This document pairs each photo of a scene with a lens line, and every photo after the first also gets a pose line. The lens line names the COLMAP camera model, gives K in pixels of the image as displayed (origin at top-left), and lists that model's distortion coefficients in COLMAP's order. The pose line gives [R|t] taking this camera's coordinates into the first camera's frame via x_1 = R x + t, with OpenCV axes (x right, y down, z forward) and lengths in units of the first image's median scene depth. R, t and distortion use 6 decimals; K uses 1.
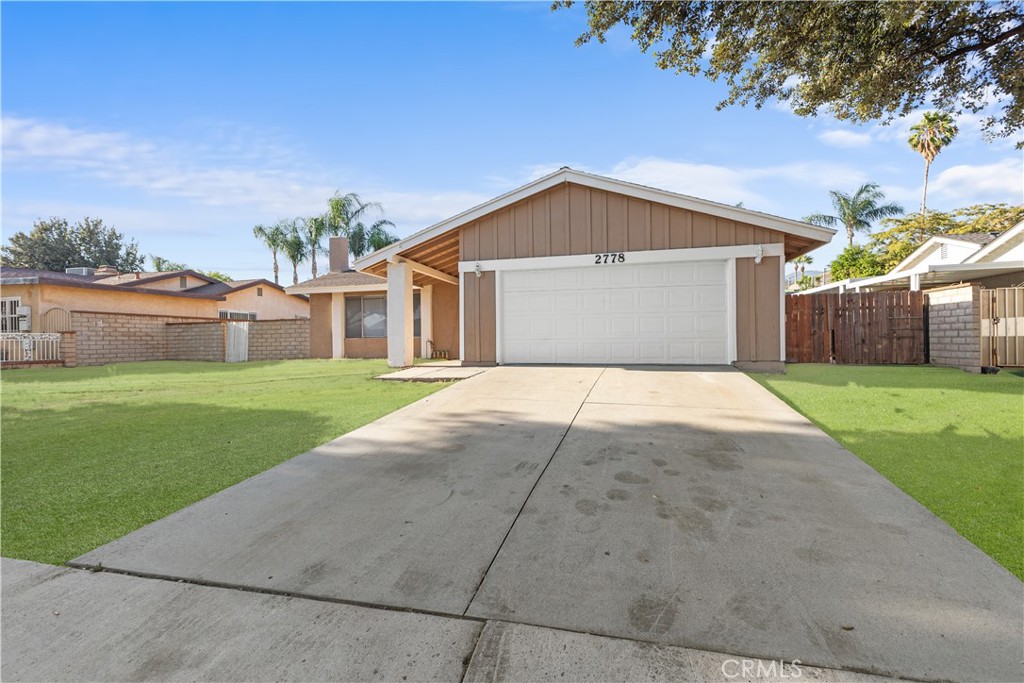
lens RADIAL K [[468.1, 0, 509.9], [0, 468.1, 337.6], [0, 0, 1]] dist [0.017233, 0.000384]
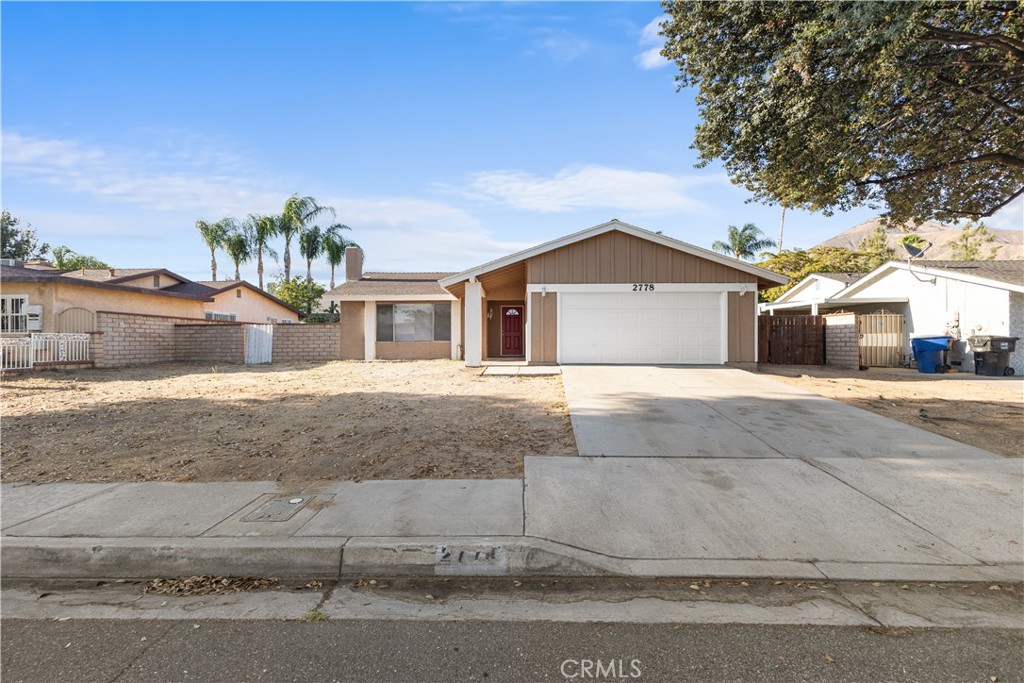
lens RADIAL K [[468.1, 0, 513.6], [0, 468.1, 342.2], [0, 0, 1]] dist [0.017233, 0.000384]
pose [[0.974805, 0.011516, 0.222760, -0.283679], [-0.011975, 0.999928, 0.000710, -0.002507], [-0.222736, -0.003360, 0.974873, -0.159218]]
